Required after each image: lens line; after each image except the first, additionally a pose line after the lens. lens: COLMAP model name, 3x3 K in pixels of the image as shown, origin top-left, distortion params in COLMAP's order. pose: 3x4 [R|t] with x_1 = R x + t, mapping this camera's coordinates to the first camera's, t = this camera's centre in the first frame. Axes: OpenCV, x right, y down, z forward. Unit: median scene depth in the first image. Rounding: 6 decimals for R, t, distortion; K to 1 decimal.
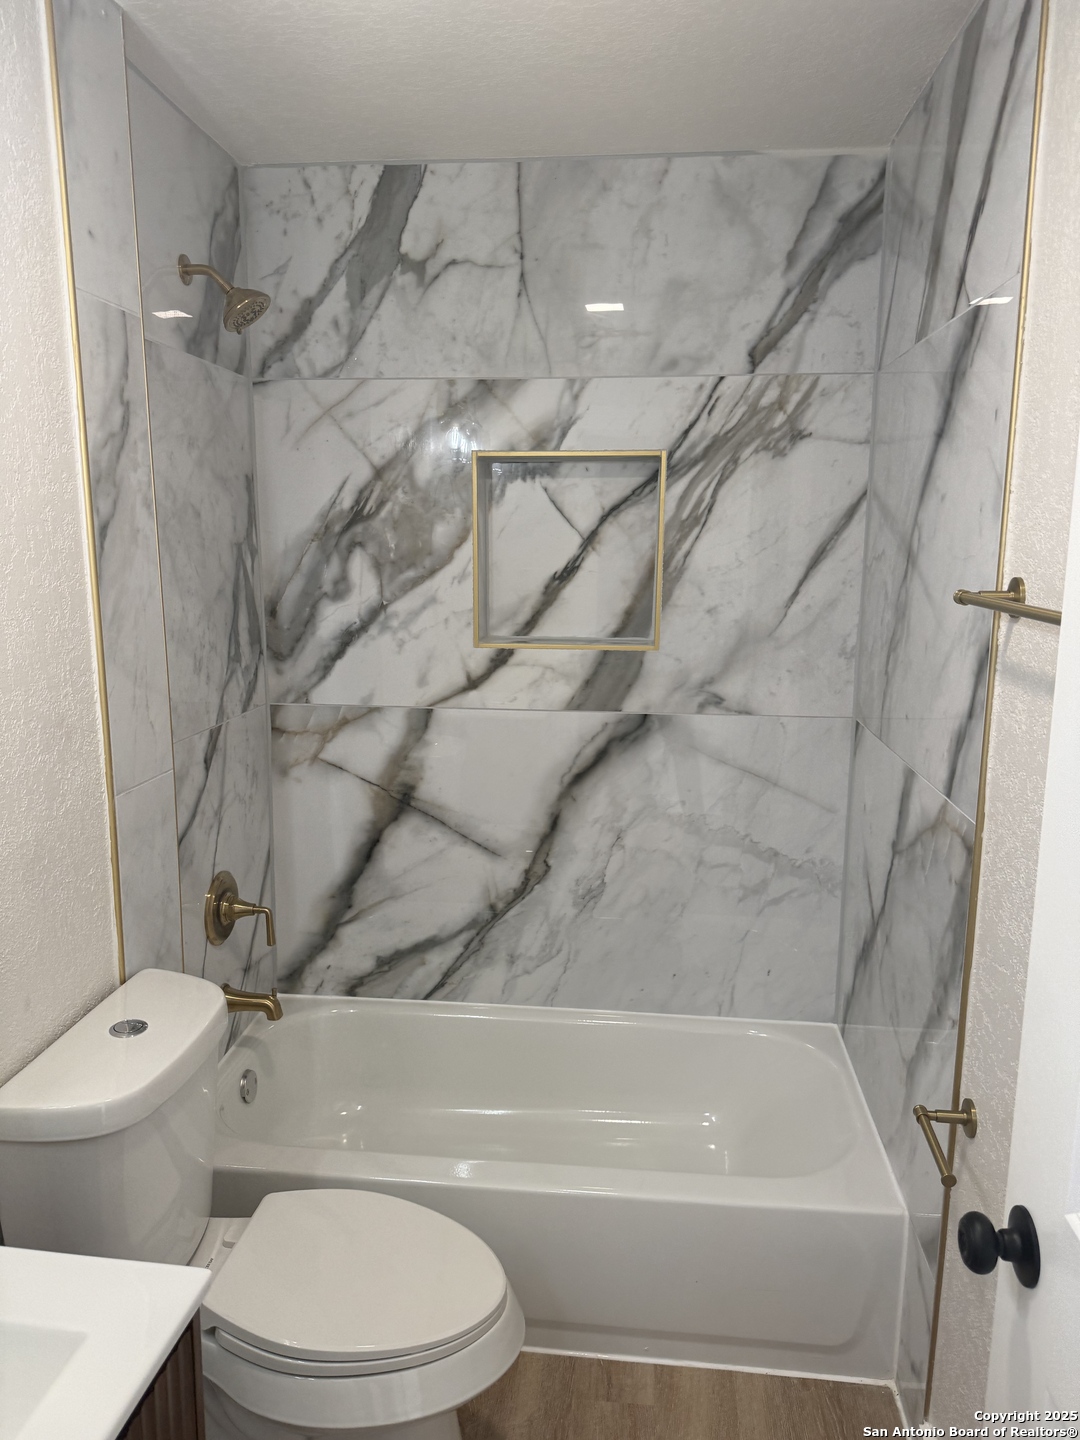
lens RADIAL K [[1019.5, 0, 531.7], [0, 1019.5, 717.0], [0, 0, 1]] dist [0.071317, -0.086012]
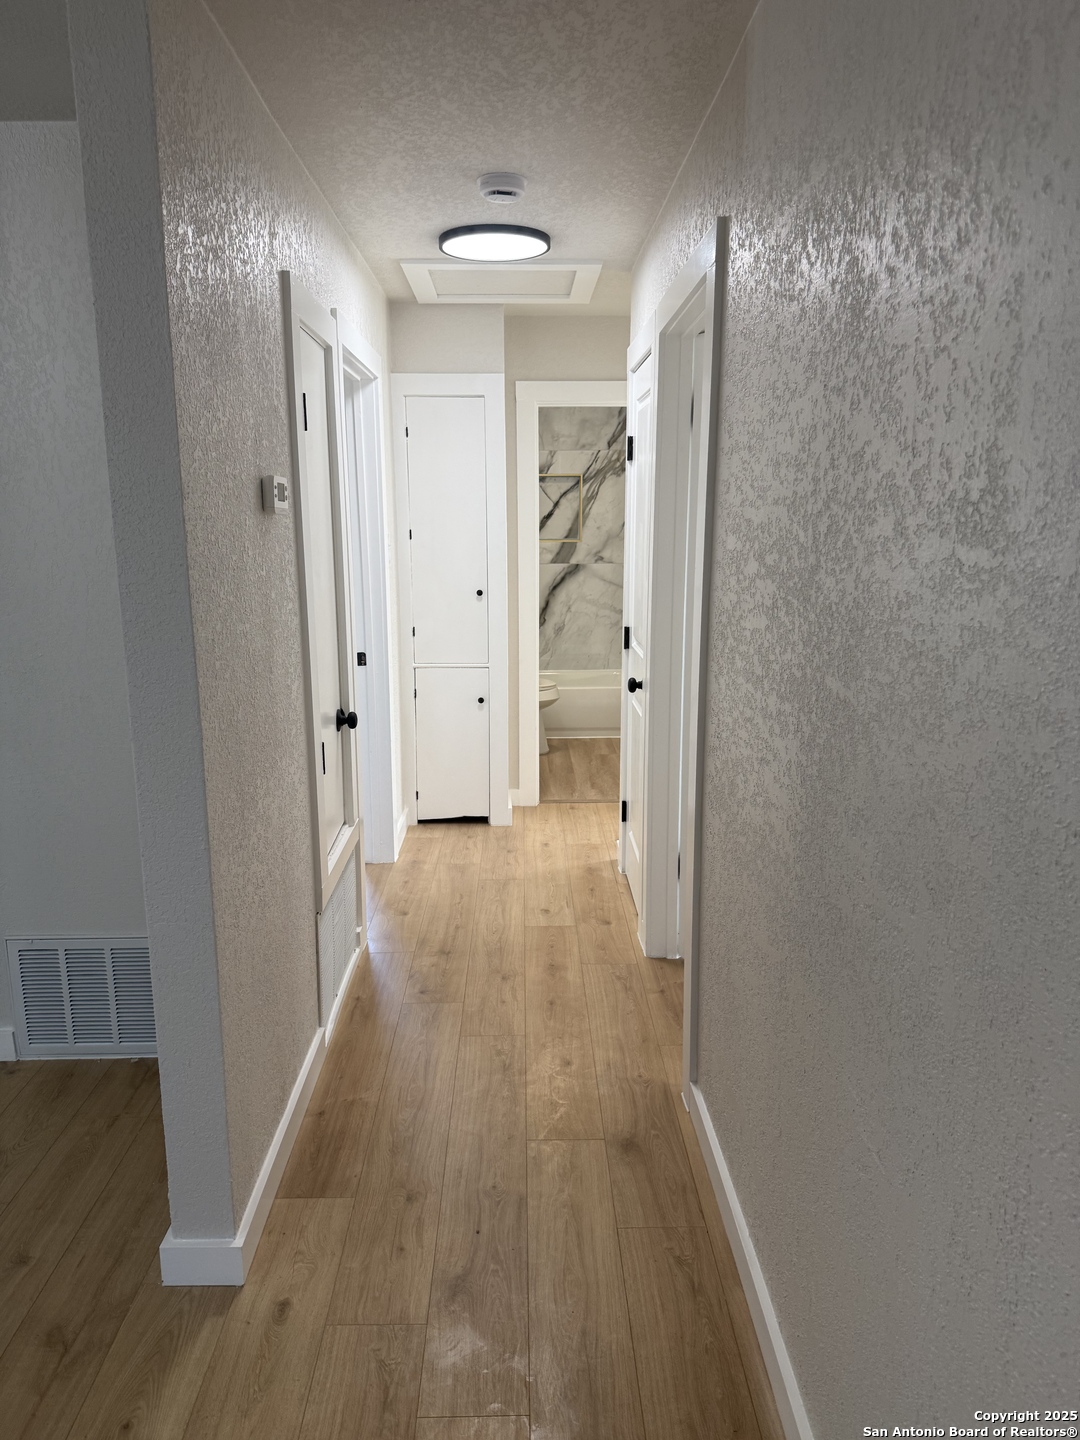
lens RADIAL K [[1019.5, 0, 541.8], [0, 1019.5, 730.2], [0, 0, 1]] dist [0.071317, -0.086012]
pose [[0.990798, -0.037765, 0.129970, -0.386839], [0.033426, 0.998814, 0.035411, 0.364308], [-0.131153, -0.030741, 0.990885, -1.898572]]
